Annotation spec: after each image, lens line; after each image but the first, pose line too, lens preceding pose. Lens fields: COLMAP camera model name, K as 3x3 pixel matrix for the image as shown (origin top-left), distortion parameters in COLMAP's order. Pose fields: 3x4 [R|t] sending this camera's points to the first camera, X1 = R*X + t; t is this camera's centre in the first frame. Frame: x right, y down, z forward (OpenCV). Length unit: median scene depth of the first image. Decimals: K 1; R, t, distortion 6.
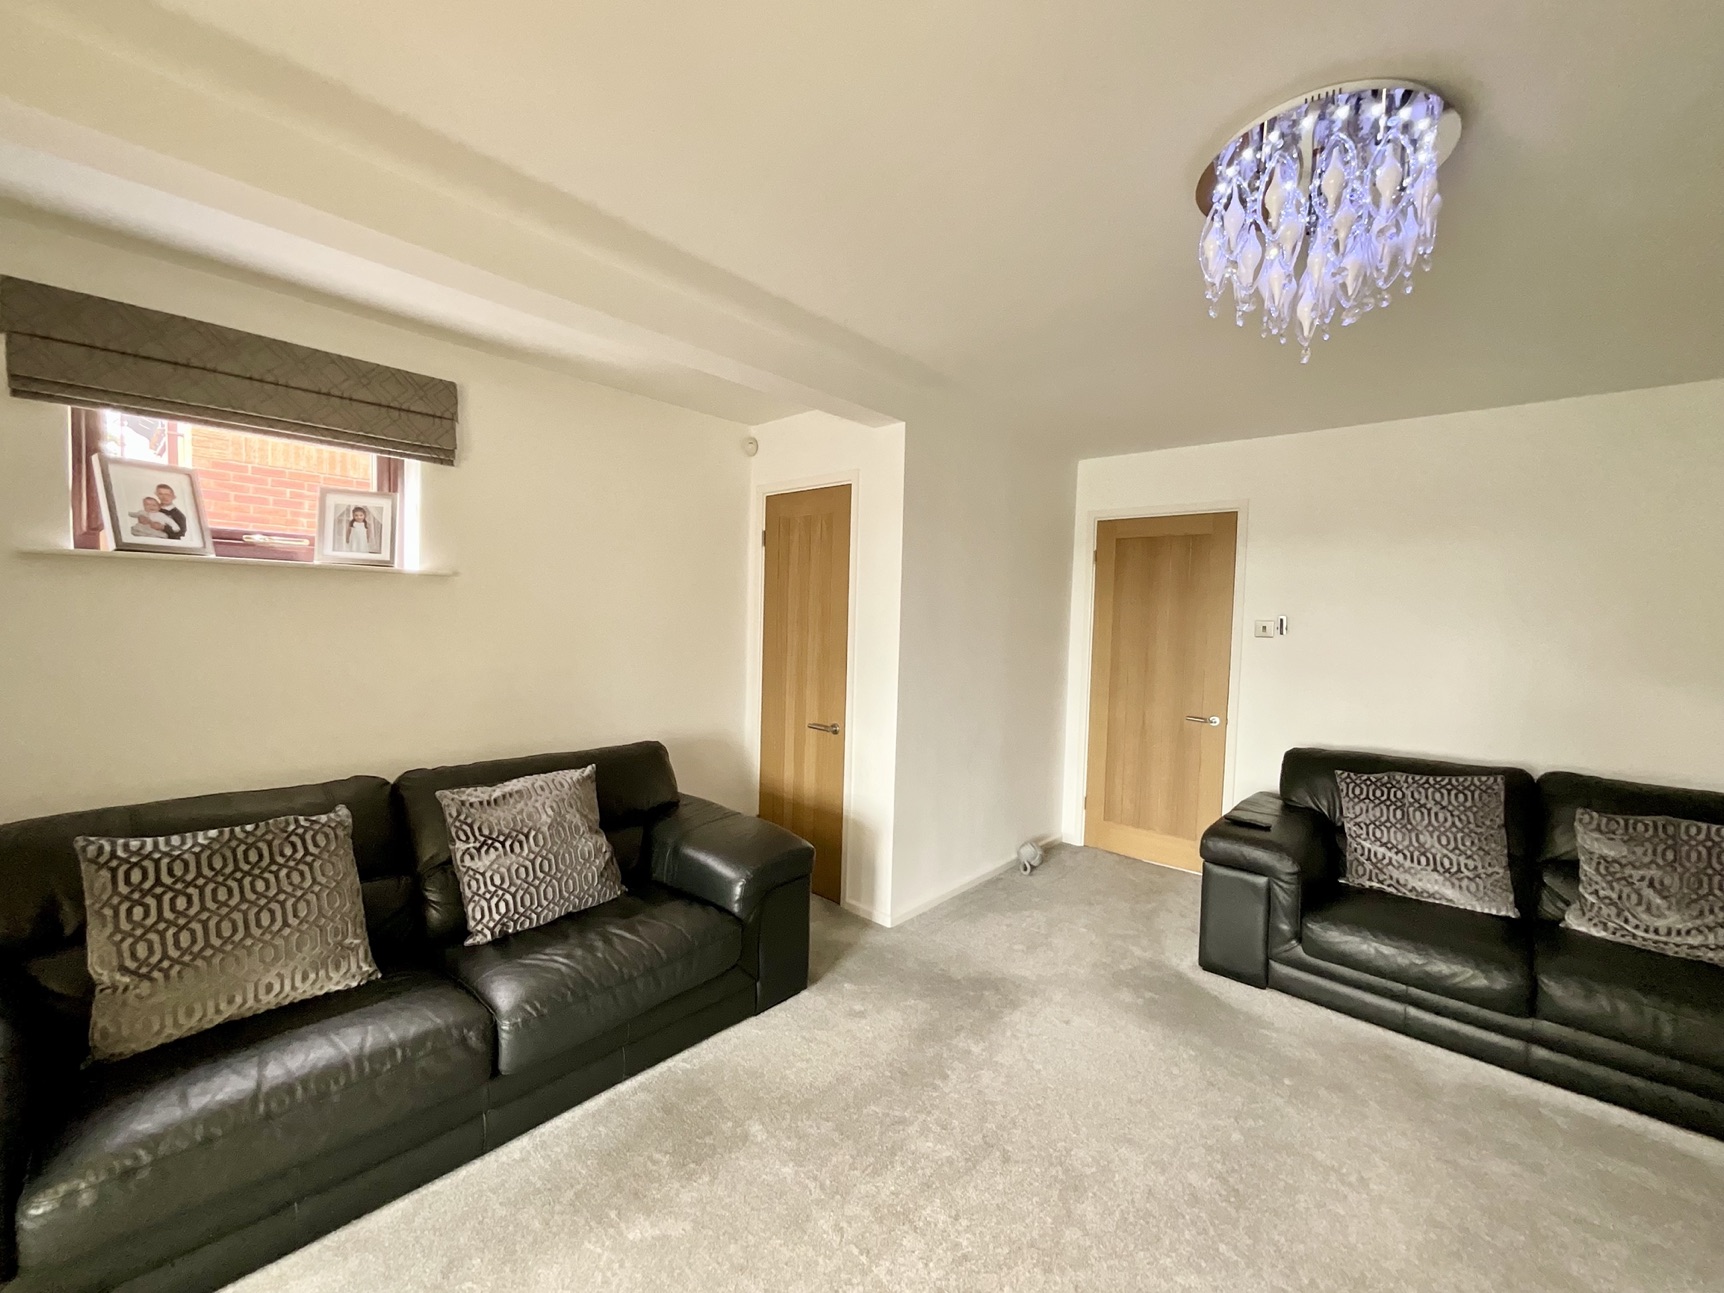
lens RADIAL K [[701.3, 0, 859.0], [0, 701.3, 646.1], [0, 0, 1]] dist [0.003685, 0.000461]
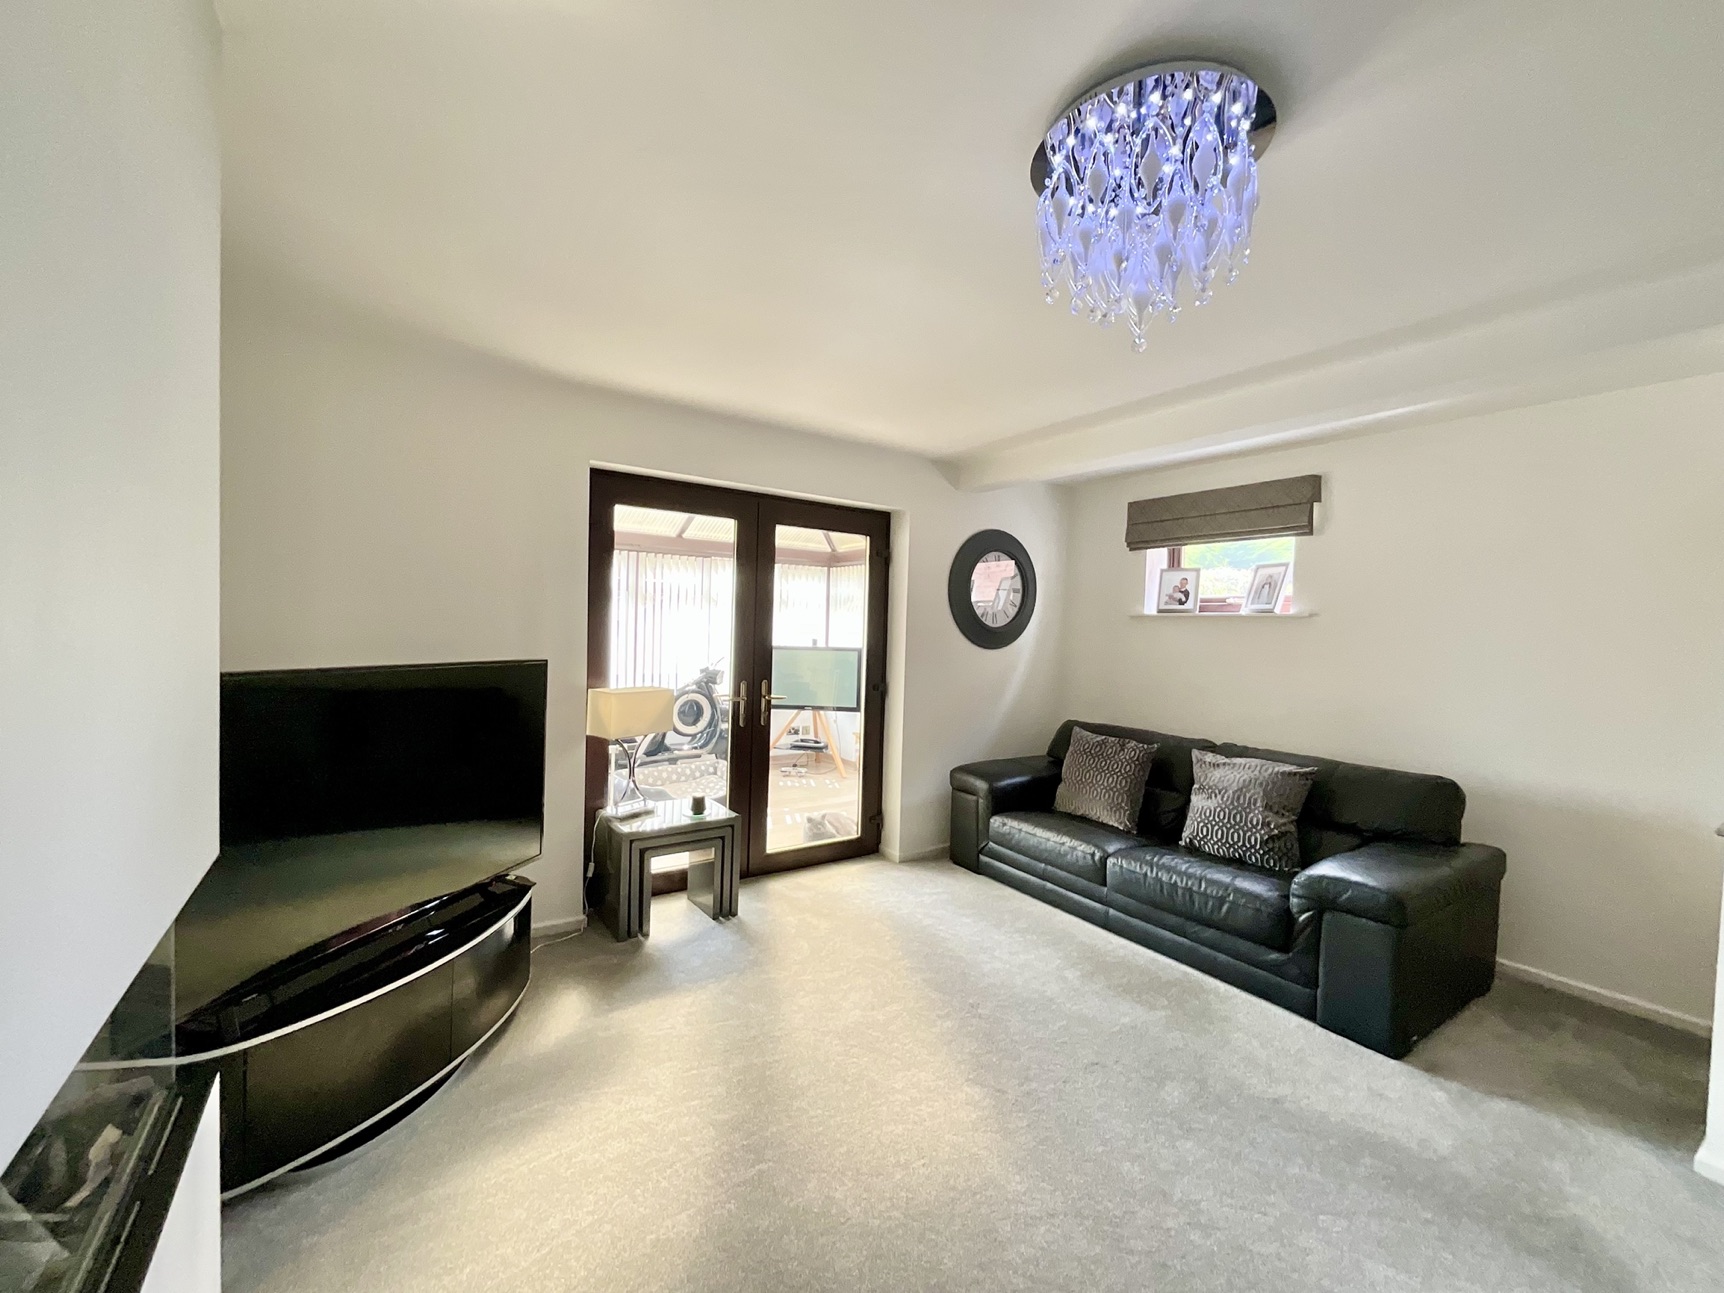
lens RADIAL K [[701.3, 0, 859.0], [0, 701.3, 646.1], [0, 0, 1]] dist [0.003685, 0.000461]
pose [[-0.242061, -0.014707, -0.970150, 0.696842], [-0.084982, 0.996364, 0.006100, 0.015612], [0.966532, 0.083921, -0.242431, 0.377036]]
